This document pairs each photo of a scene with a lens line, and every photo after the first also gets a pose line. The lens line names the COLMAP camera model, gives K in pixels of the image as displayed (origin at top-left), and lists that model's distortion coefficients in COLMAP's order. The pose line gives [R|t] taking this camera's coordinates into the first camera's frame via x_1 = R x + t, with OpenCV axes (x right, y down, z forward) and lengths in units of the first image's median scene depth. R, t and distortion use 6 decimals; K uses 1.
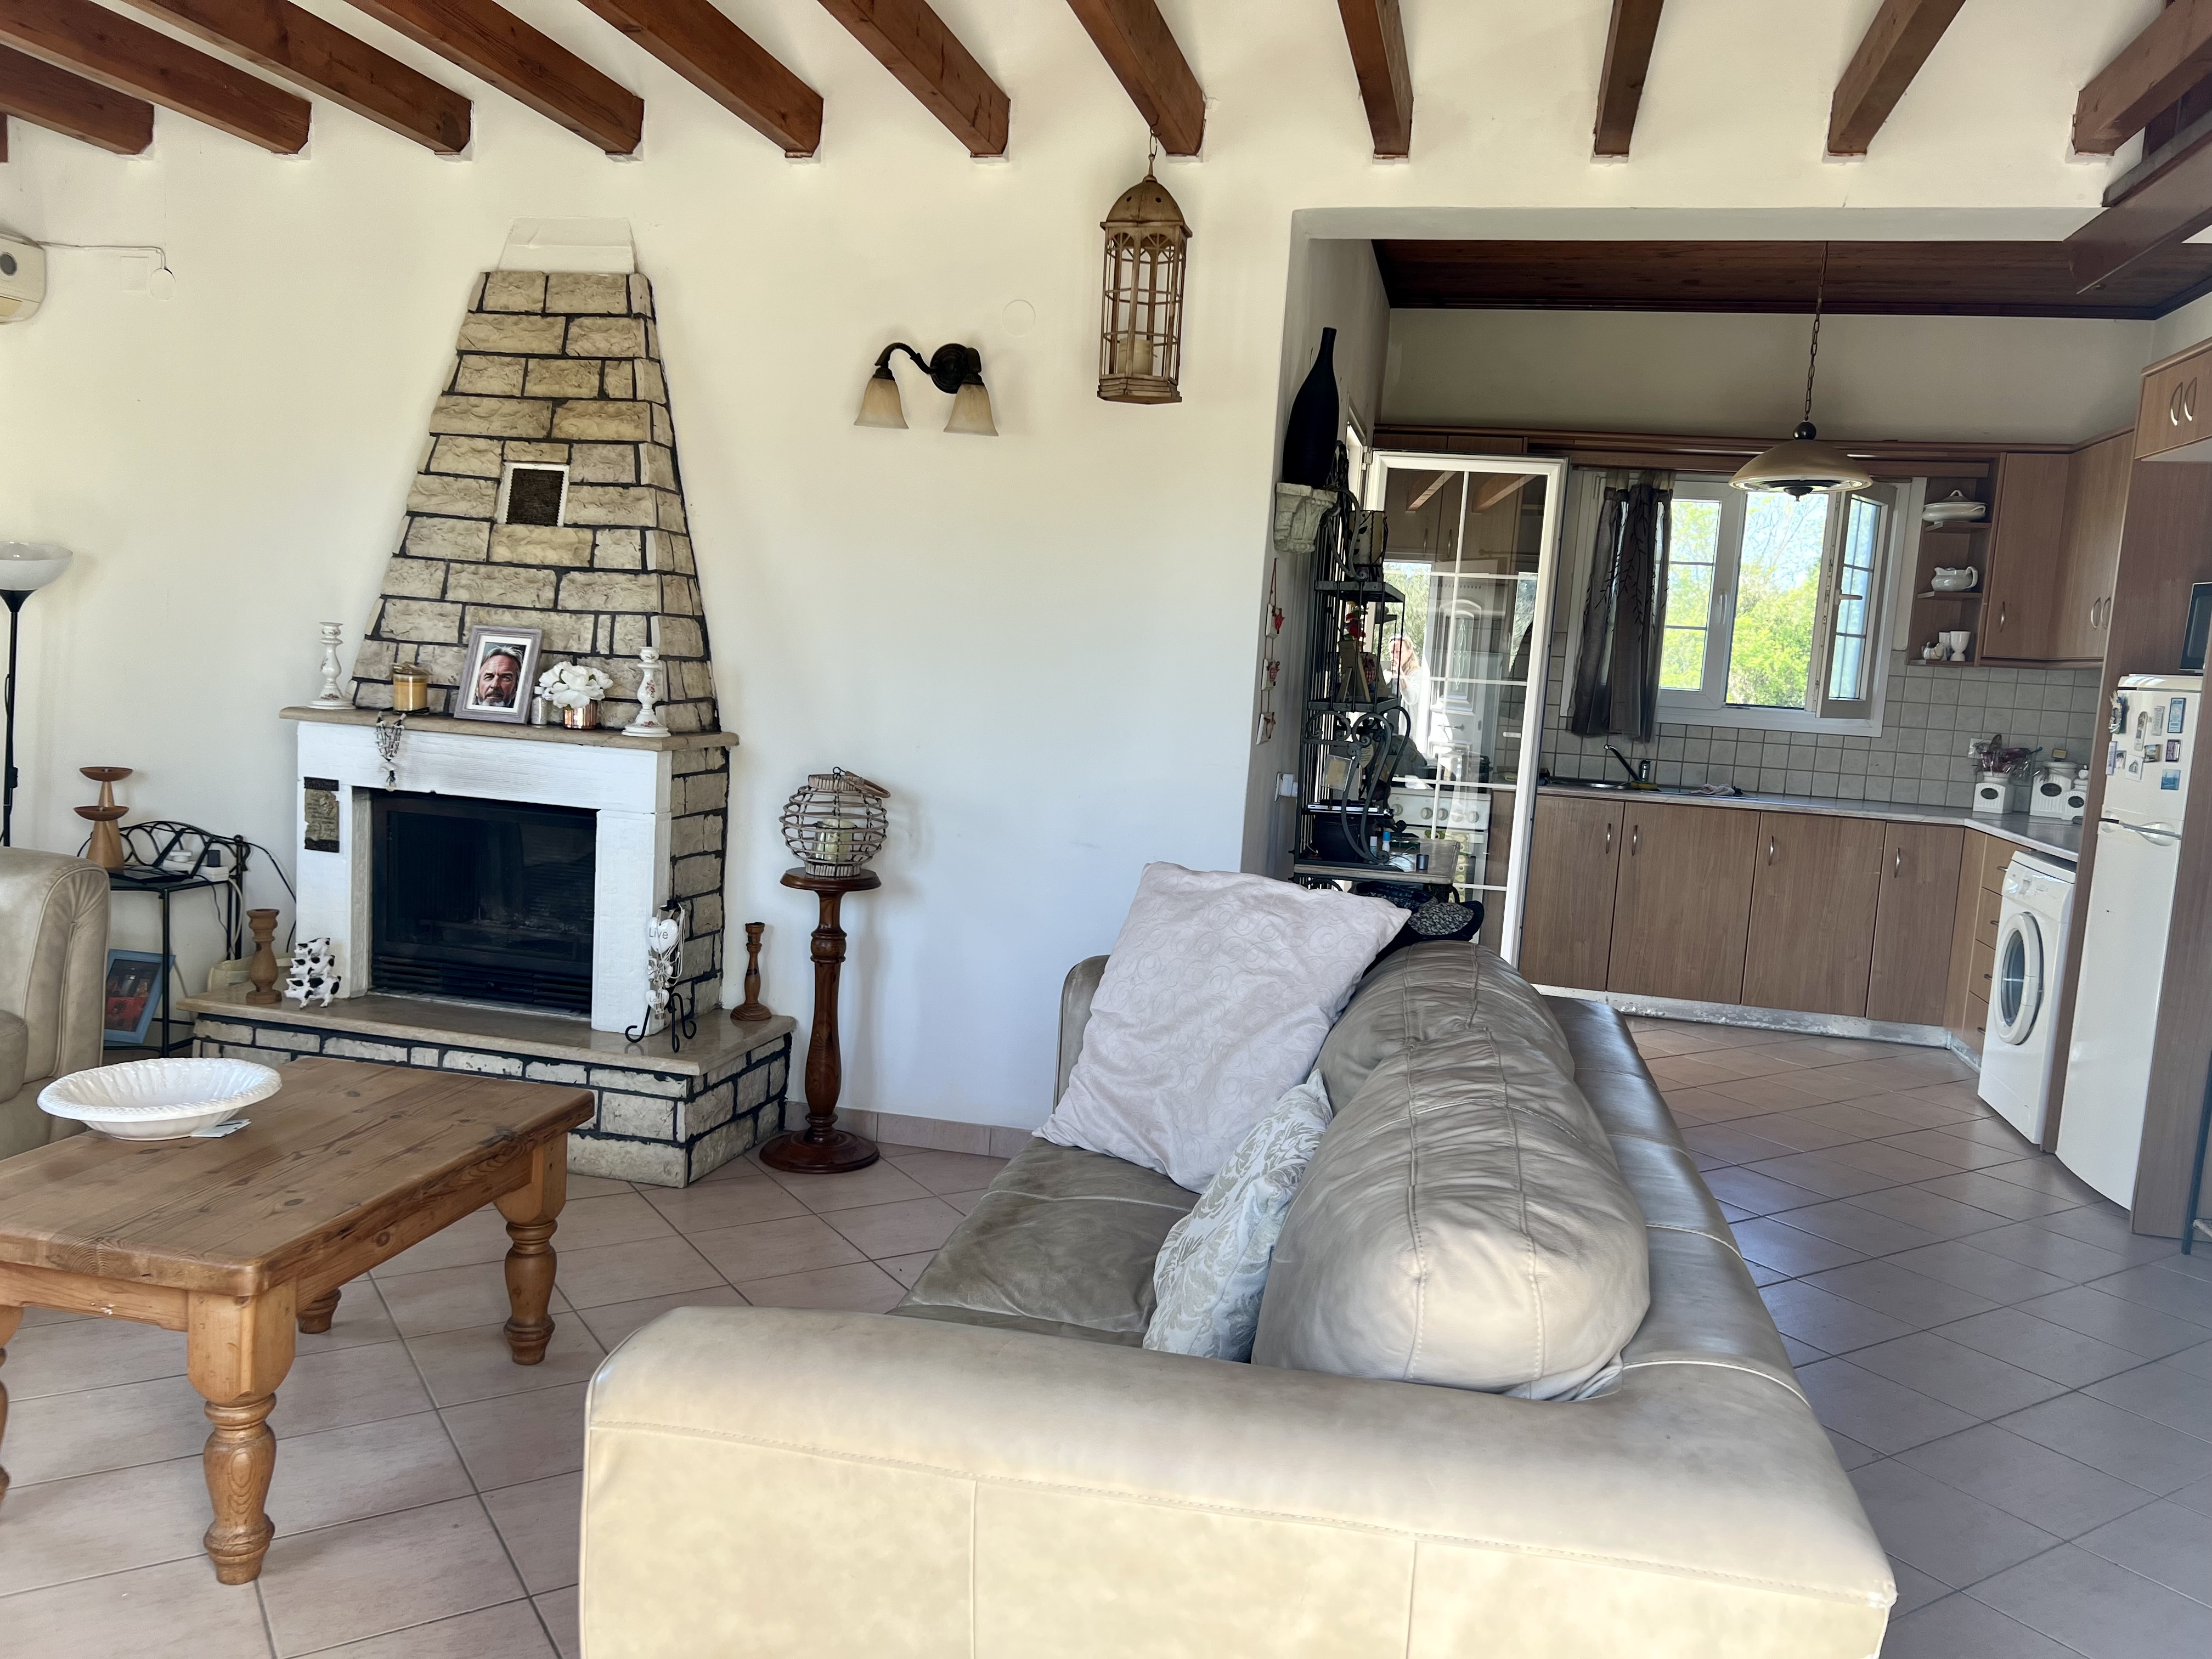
lens RADIAL K [[1673.2, 0, 1106.8], [0, 1673.2, 856.0], [0, 0, 1]] dist [0.054007, -0.065499]
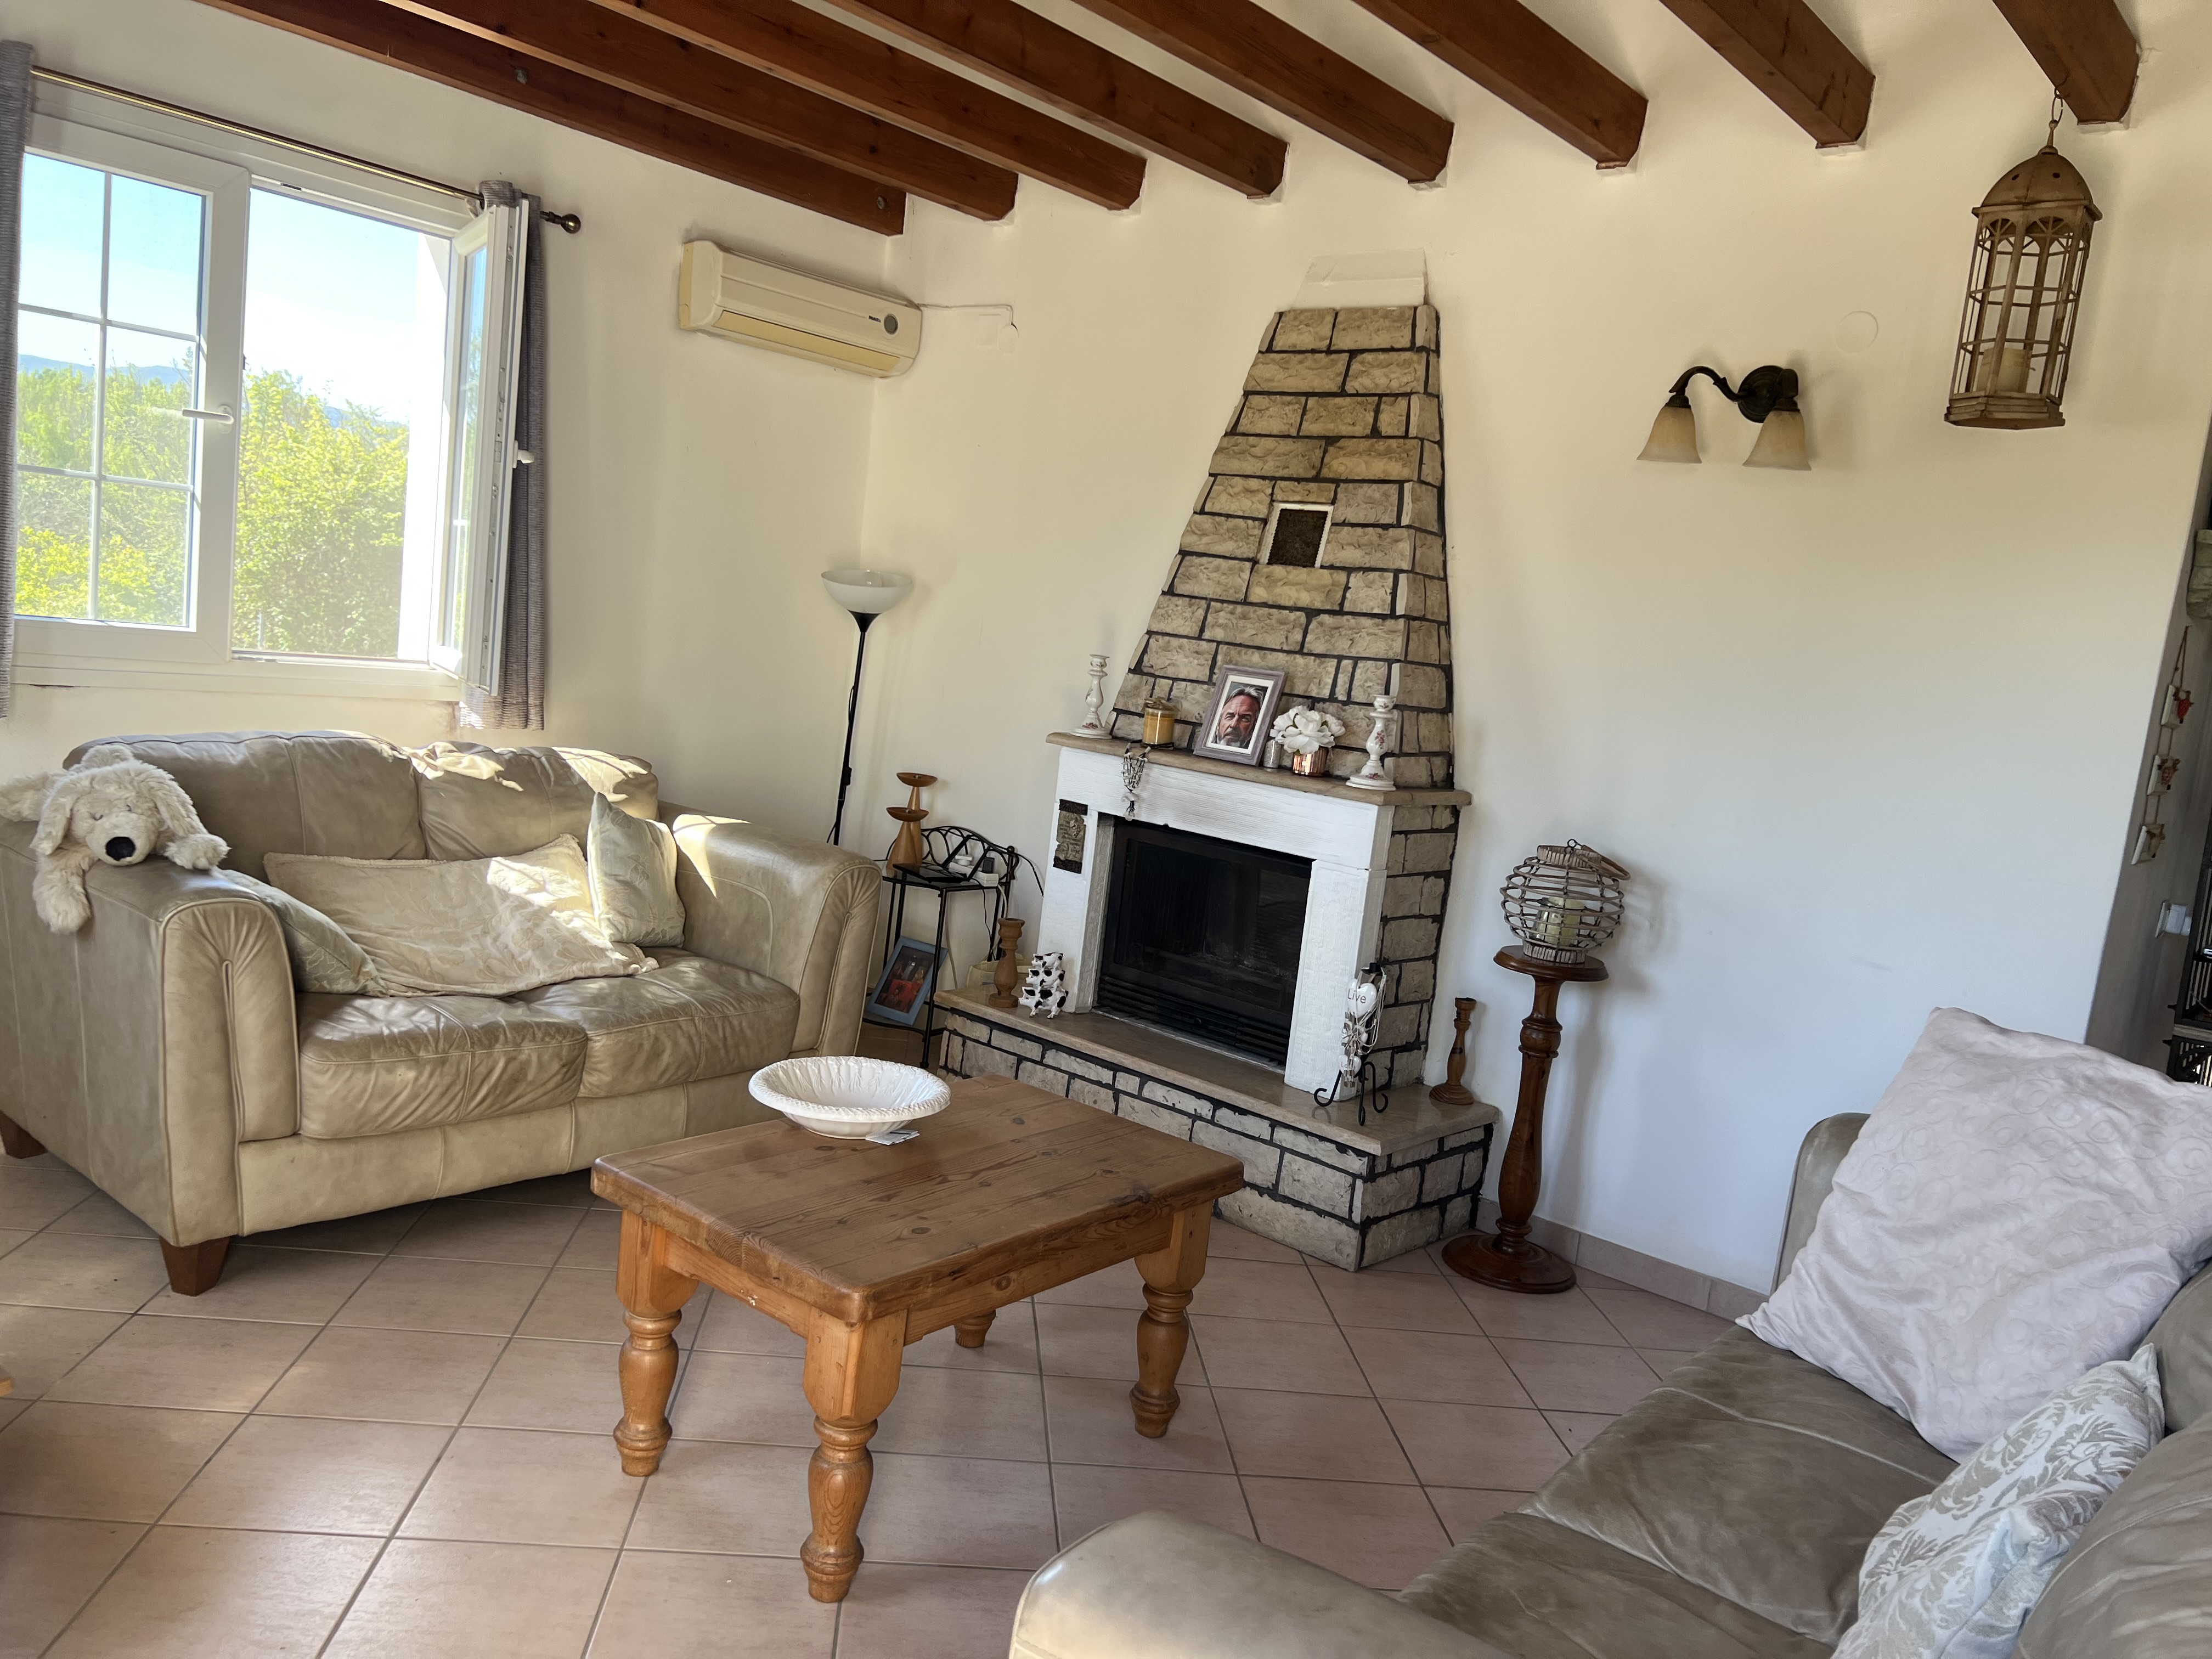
lens RADIAL K [[1652.2, 0, 1111.6], [0, 1652.2, 840.0], [0, 0, 1]] dist [0.078284, -0.095509]
pose [[0.885164, 0.100859, -0.454215, 0.026186], [-0.116756, 0.993136, -0.007005, -0.019824], [0.450391, 0.059233, 0.890864, 0.108789]]
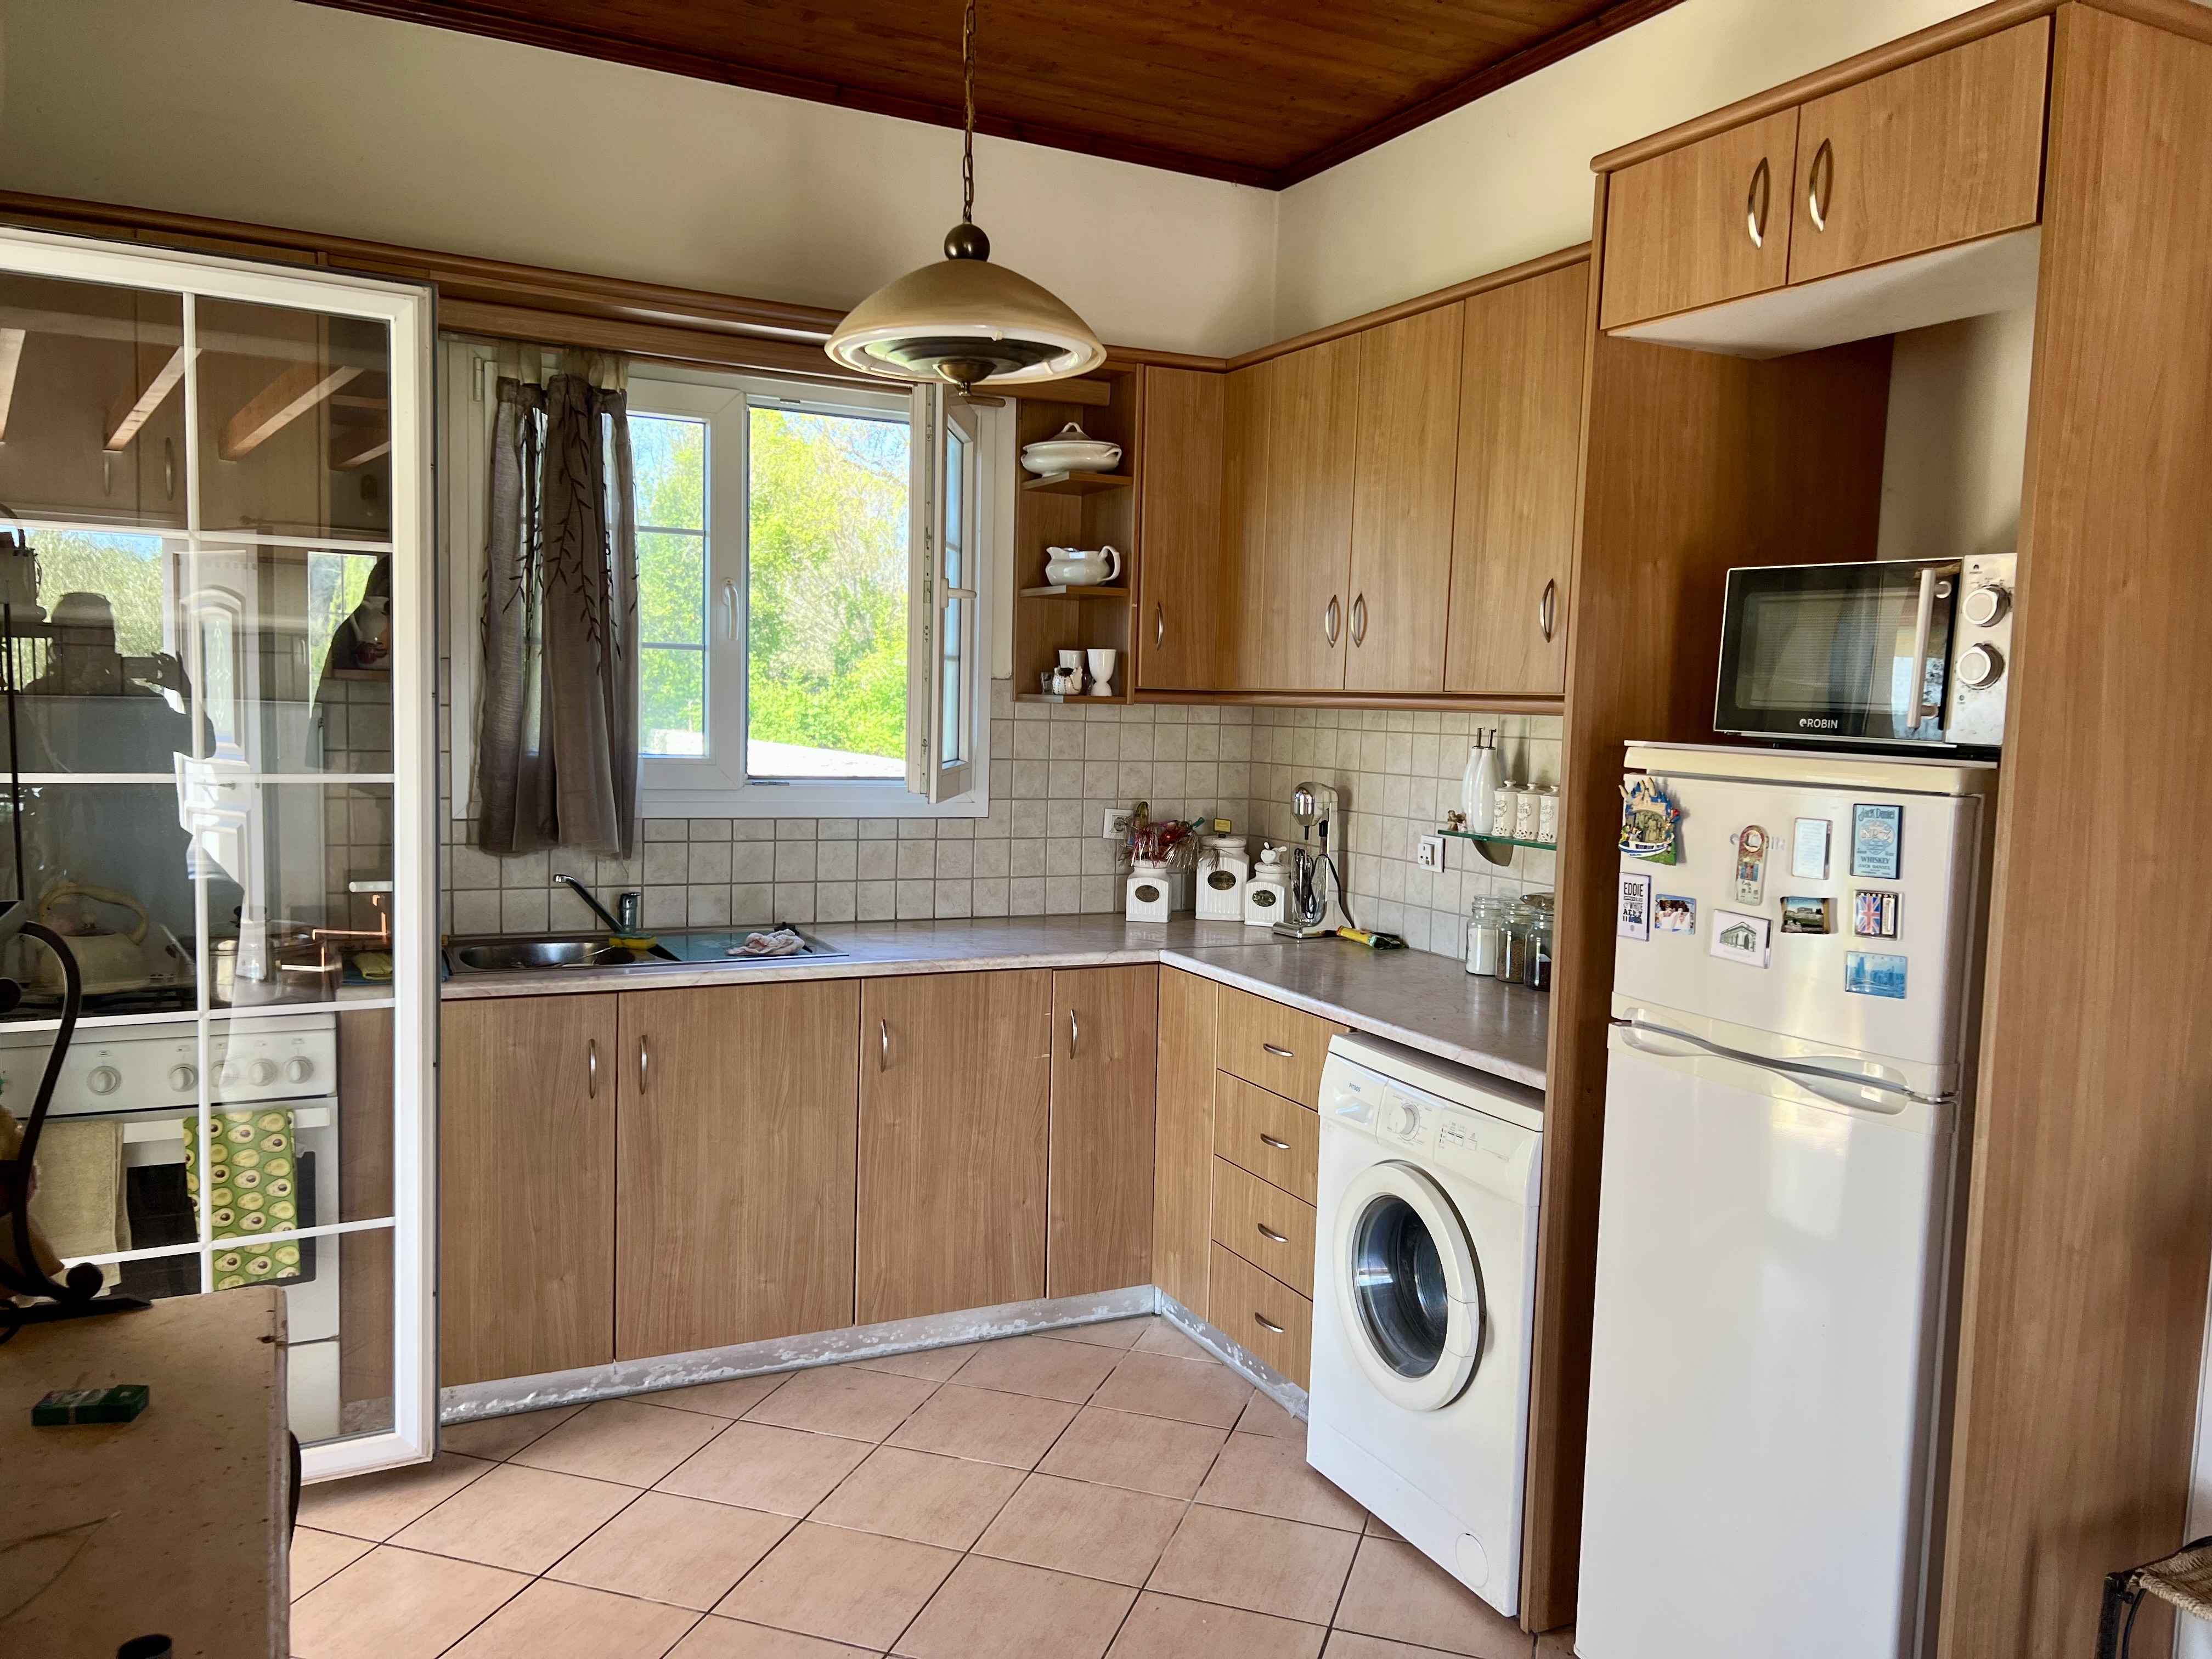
lens RADIAL K [[1652.2, 0, 1111.6], [0, 1652.2, 840.0], [0, 0, 1]] dist [0.078284, -0.095509]
pose [[0.771569, -0.094537, 0.629082, 0.098212], [0.096694, 0.994834, 0.030907, -0.070136], [-0.628754, 0.036981, 0.776724, 0.453519]]
